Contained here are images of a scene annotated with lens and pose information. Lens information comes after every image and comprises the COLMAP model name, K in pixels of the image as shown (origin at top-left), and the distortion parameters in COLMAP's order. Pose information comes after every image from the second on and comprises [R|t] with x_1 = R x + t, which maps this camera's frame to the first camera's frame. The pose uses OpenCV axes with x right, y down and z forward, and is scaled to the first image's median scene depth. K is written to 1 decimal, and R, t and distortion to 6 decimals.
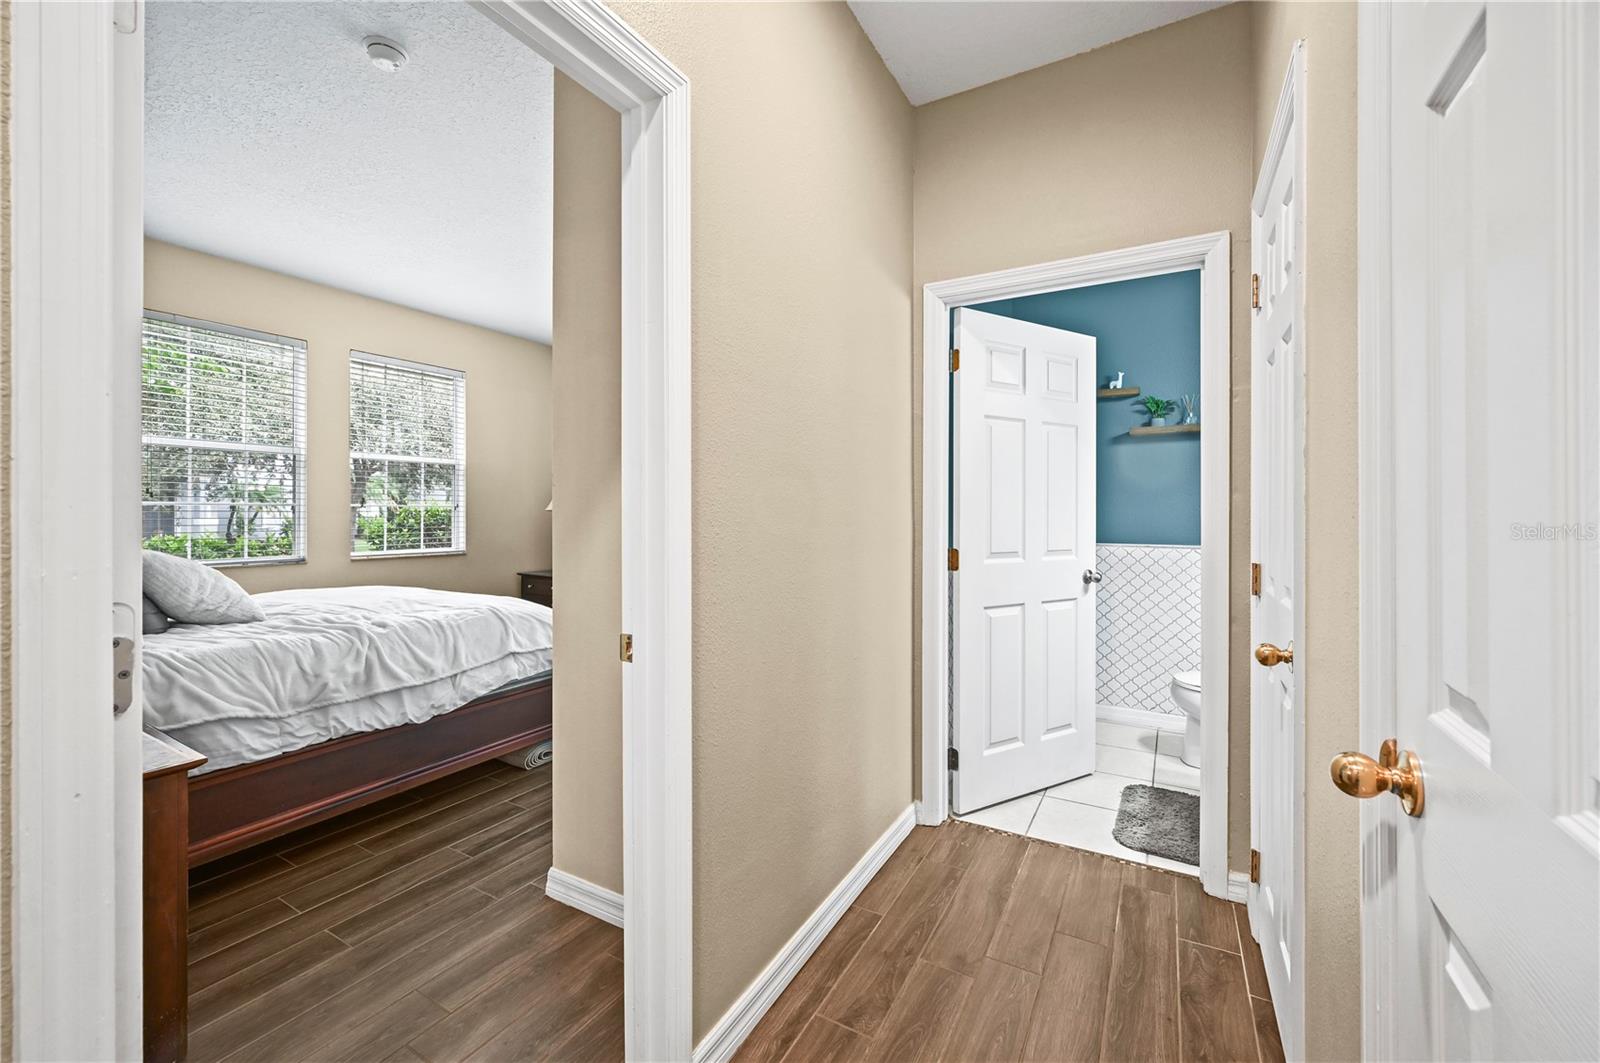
lens RADIAL K [[645.7, 0, 803.6], [0, 645.7, 516.1], [0, 0, 1]] dist [-0.001713, 0.000368]
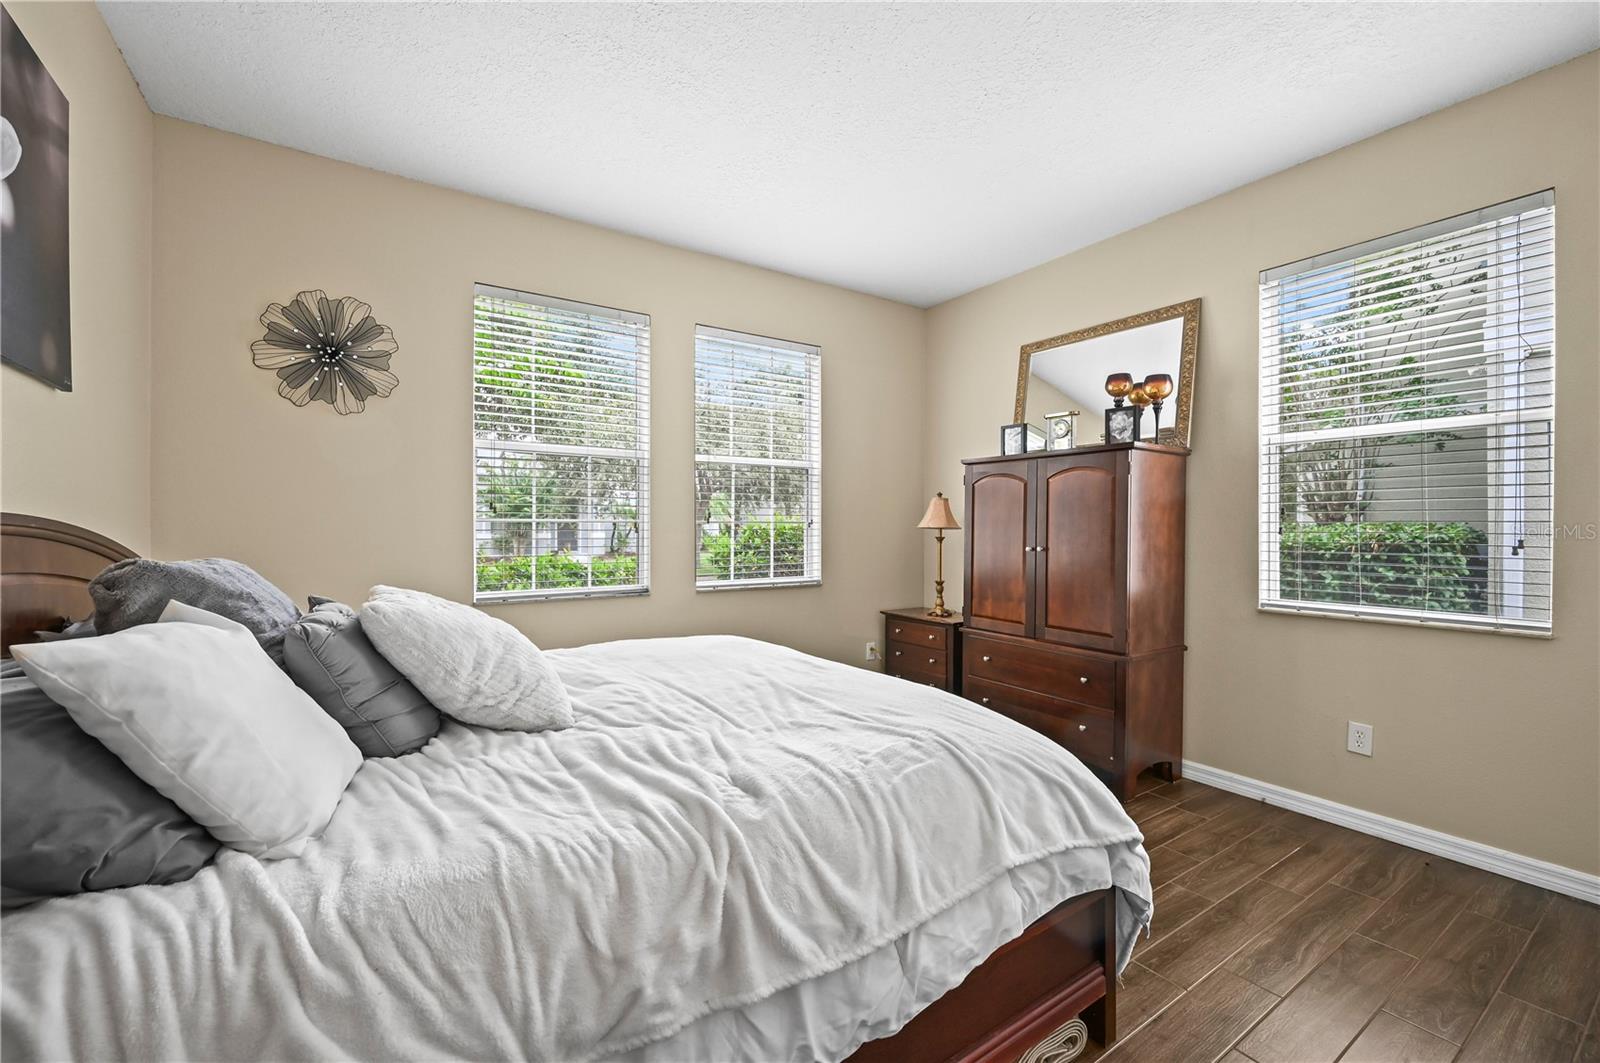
lens RADIAL K [[645.7, 0, 792.7], [0, 645.7, 534.9], [0, 0, 1]] dist [-0.001713, 0.000368]
pose [[0.894003, 0.004539, -0.448039, -0.415821], [-0.002240, 0.999981, 0.005661, -0.009699], [0.448056, -0.004057, 0.893996, 0.595869]]
